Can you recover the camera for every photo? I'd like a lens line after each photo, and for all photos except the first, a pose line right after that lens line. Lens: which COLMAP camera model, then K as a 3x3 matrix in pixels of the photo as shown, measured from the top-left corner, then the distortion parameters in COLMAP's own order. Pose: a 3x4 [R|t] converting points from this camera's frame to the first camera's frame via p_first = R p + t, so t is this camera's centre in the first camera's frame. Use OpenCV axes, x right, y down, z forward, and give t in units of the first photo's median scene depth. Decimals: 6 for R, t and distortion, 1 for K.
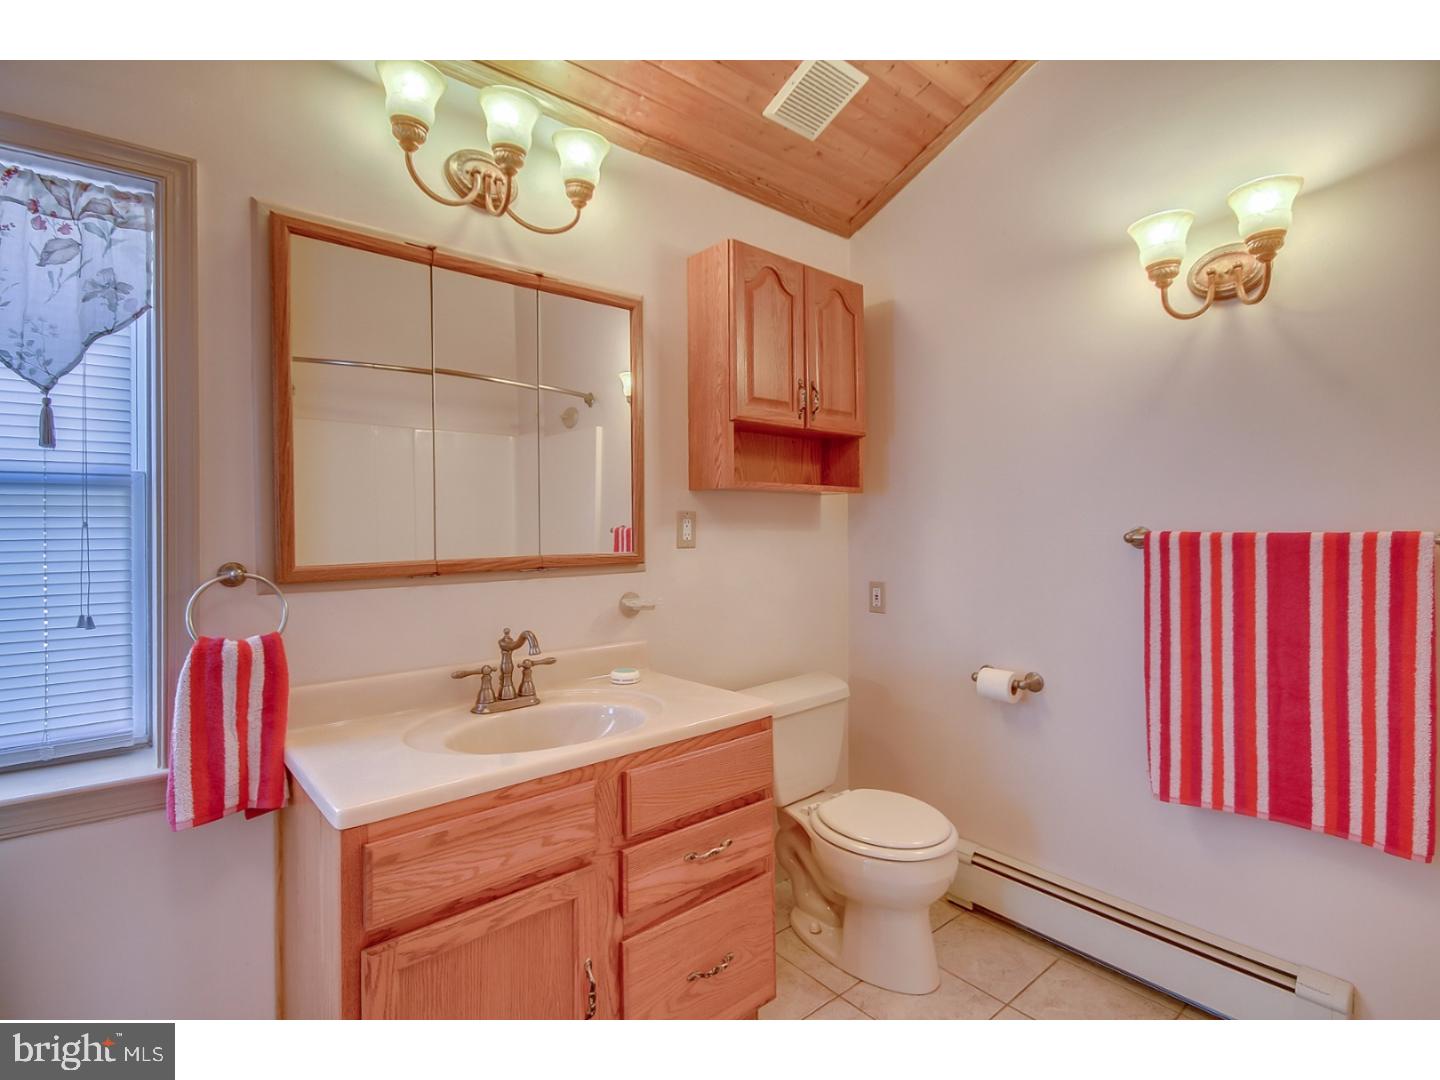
lens RADIAL K [[697.4, 0, 731.1], [0, 697.4, 517.1], [0, 0, 1]] dist [-0.000805, -0.006730]
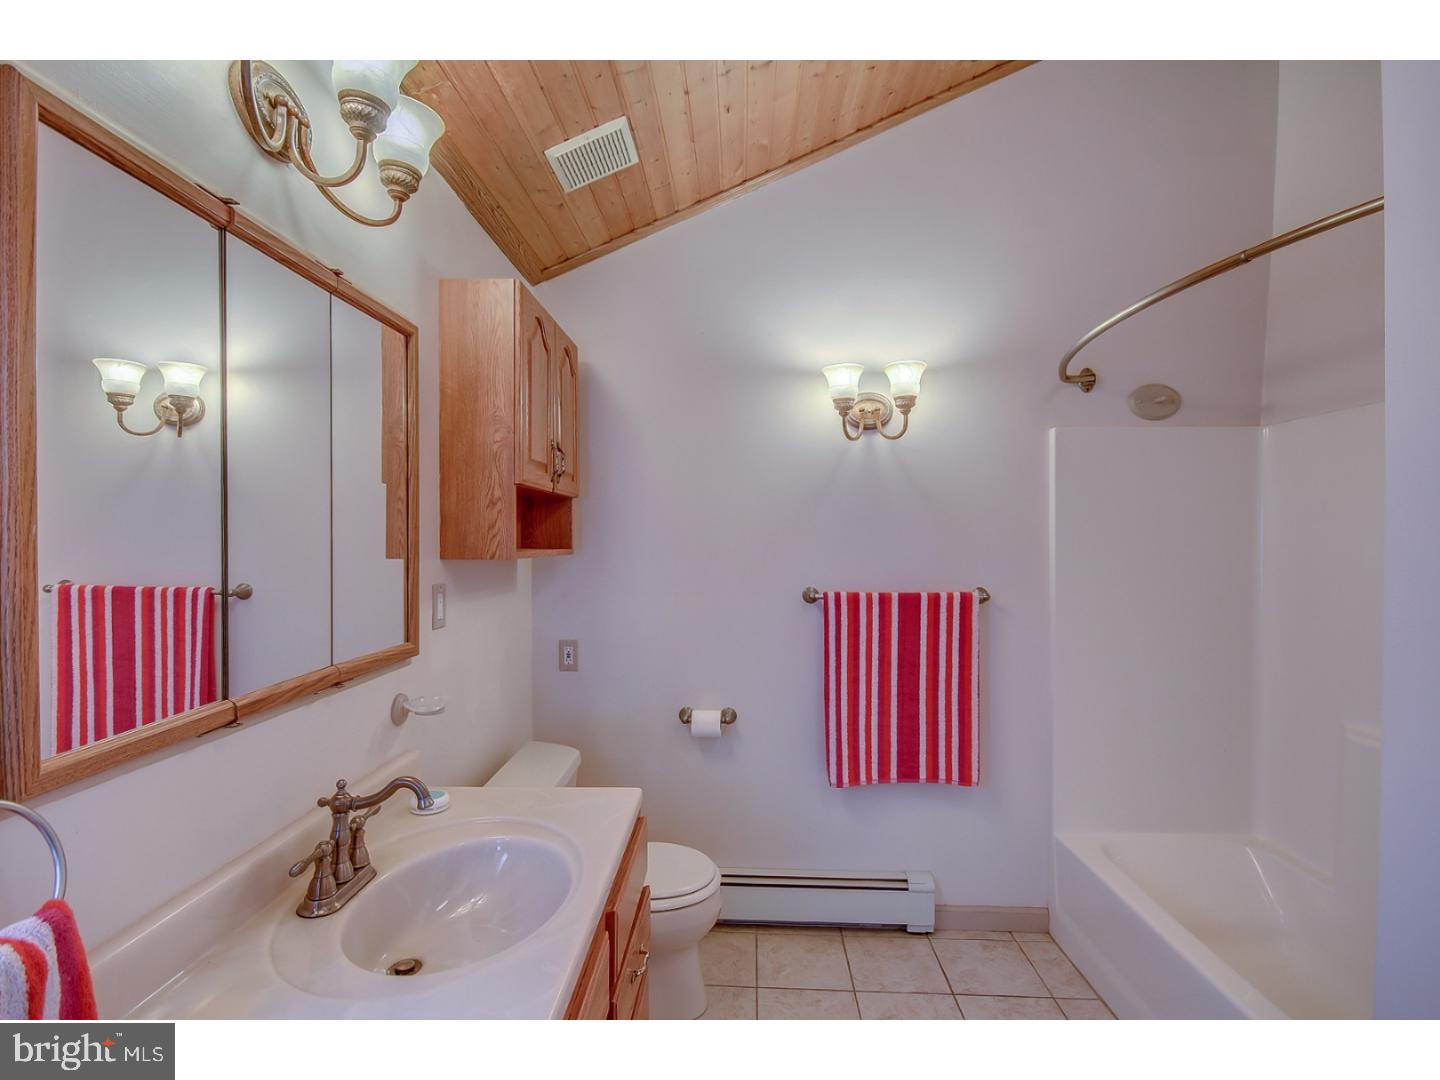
lens RADIAL K [[689.7, 0, 720.0], [0, 689.7, 540.0], [0, 0, 1]] dist [-0.000357, -0.022829]
pose [[0.683557, 0.005807, 0.729874, -0.543794], [-0.013169, 0.999904, 0.004378, -0.087165], [-0.729778, -0.012604, 0.683568, 0.241732]]
